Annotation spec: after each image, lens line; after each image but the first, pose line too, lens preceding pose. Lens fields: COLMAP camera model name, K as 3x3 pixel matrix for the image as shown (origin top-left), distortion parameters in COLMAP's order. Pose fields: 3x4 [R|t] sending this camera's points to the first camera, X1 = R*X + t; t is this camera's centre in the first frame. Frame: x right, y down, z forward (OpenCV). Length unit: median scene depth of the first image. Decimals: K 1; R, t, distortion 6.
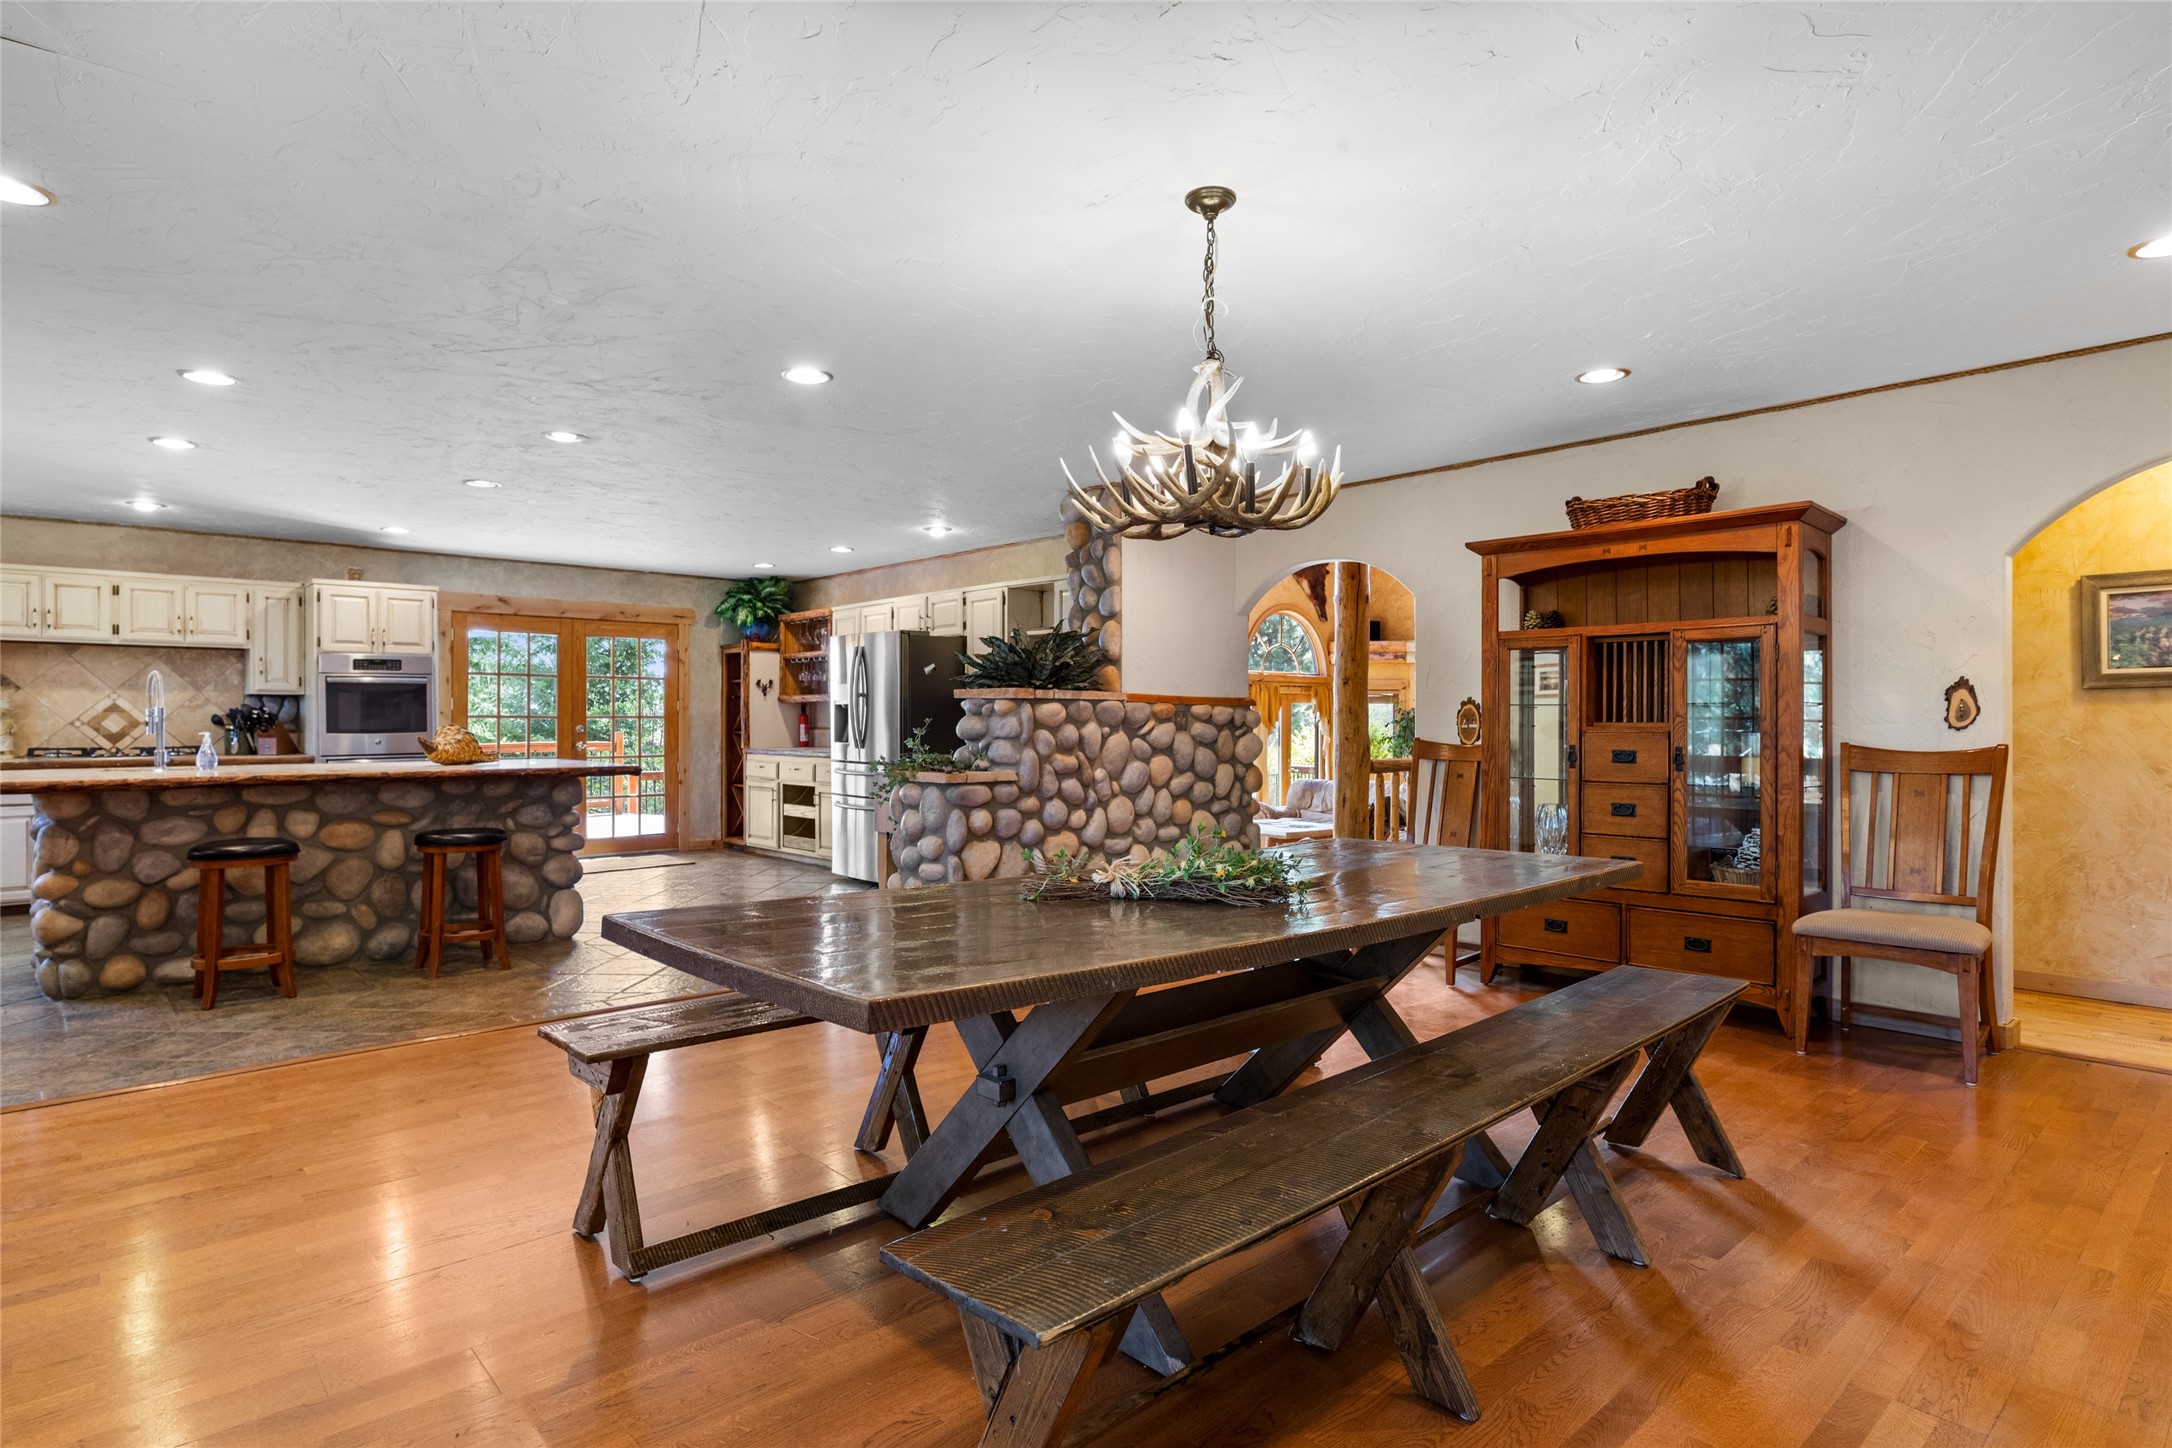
lens RADIAL K [[1224.3, 0, 1091.5], [0, 1224.3, 724.8], [0, 0, 1]] dist [0.008791, -0.000082]
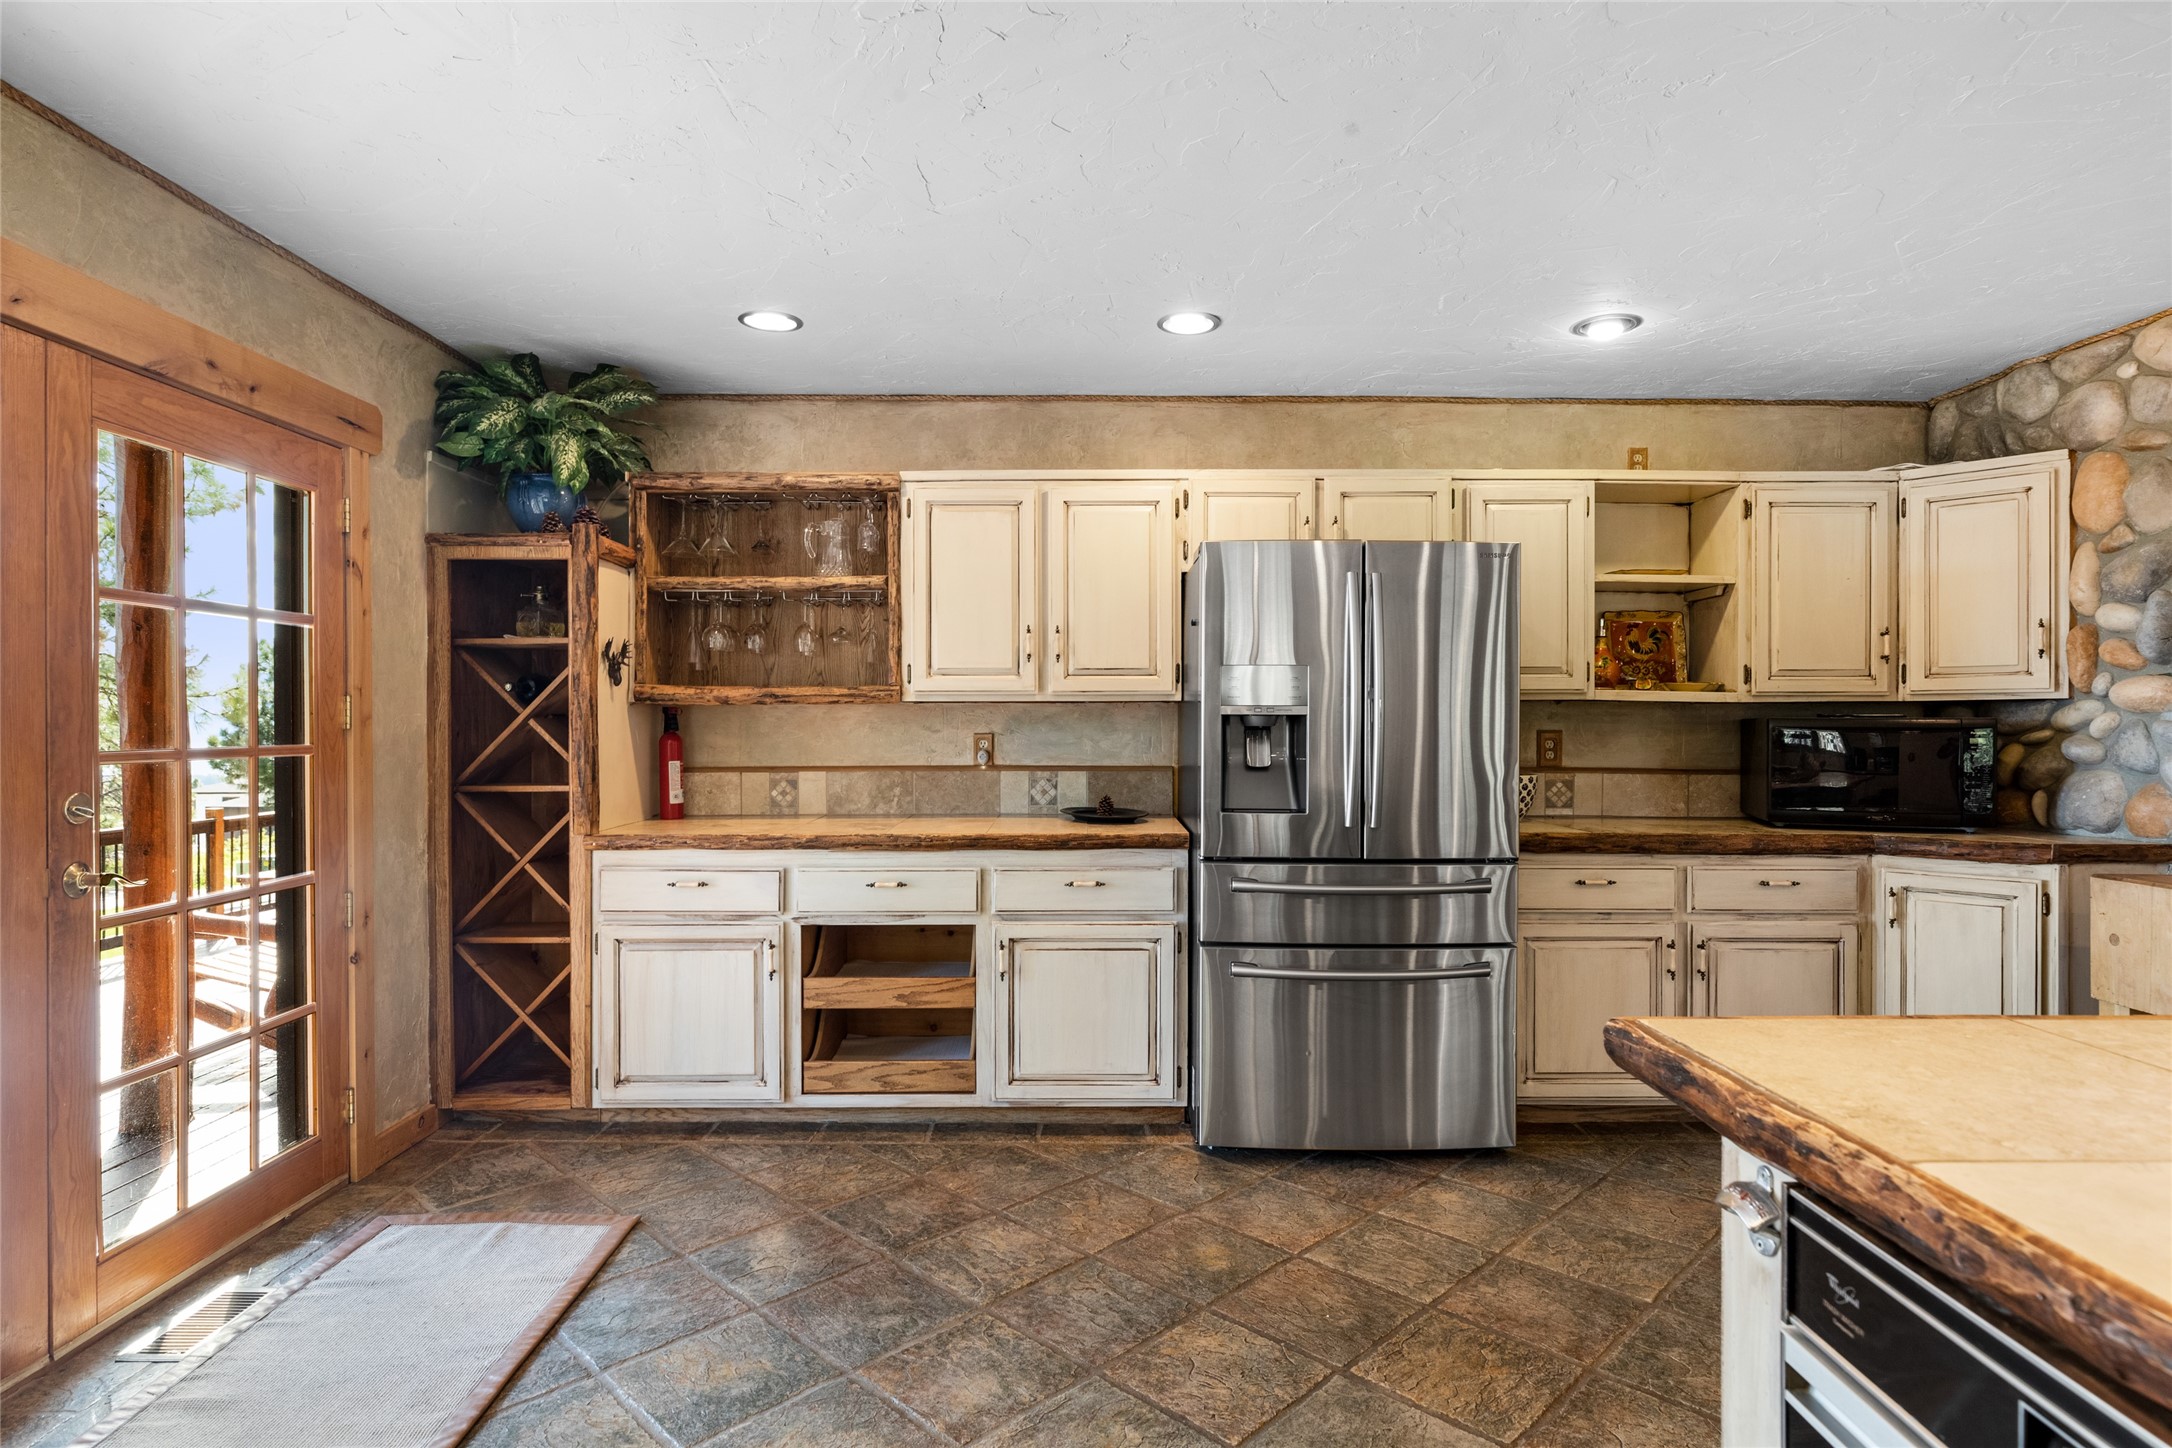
lens RADIAL K [[1141.4, 0, 1085.3], [0, 1141.4, 727.5], [0, 0, 1]] dist [-0.005978, -0.000565]
pose [[0.655035, -0.004474, 0.755585, -0.537290], [0.001557, 0.999988, 0.004571, -0.015642], [-0.755597, -0.001818, 0.655035, 0.836137]]
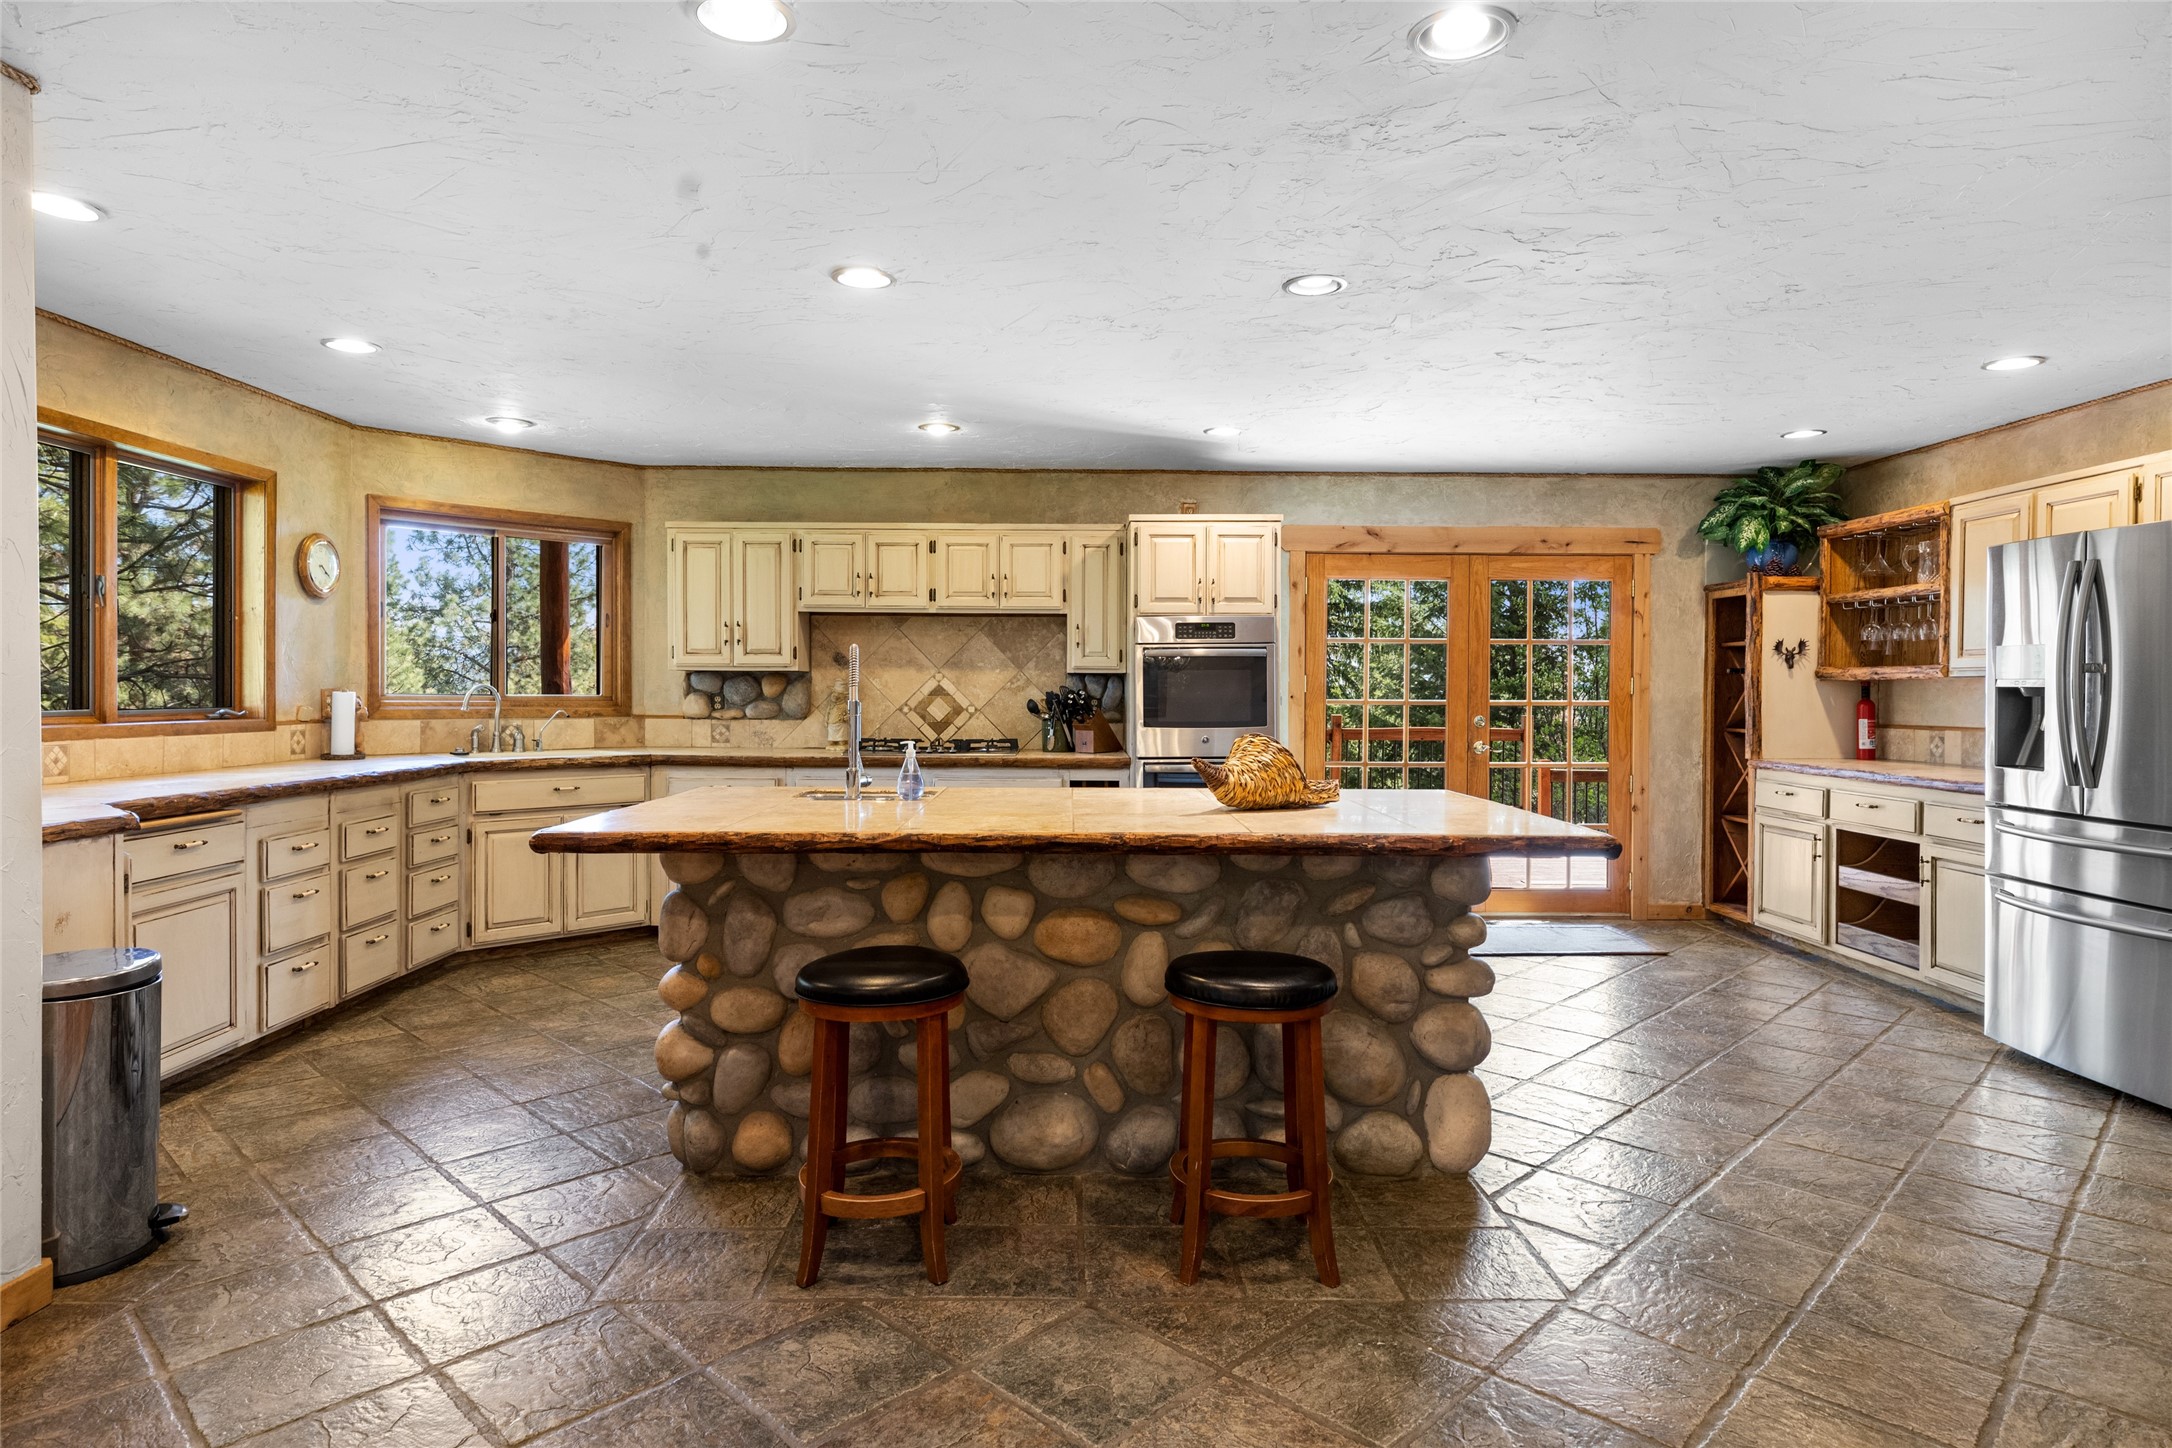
lens RADIAL K [[1224.3, 0, 1093.8], [0, 1224.3, 698.3], [0, 0, 1]] dist [0.008791, -0.000082]
pose [[0.768257, 0.008911, -0.640080, -0.185007], [-0.005118, 0.999957, 0.007778, -0.015463], [0.640121, -0.002700, 0.768269, 0.431294]]
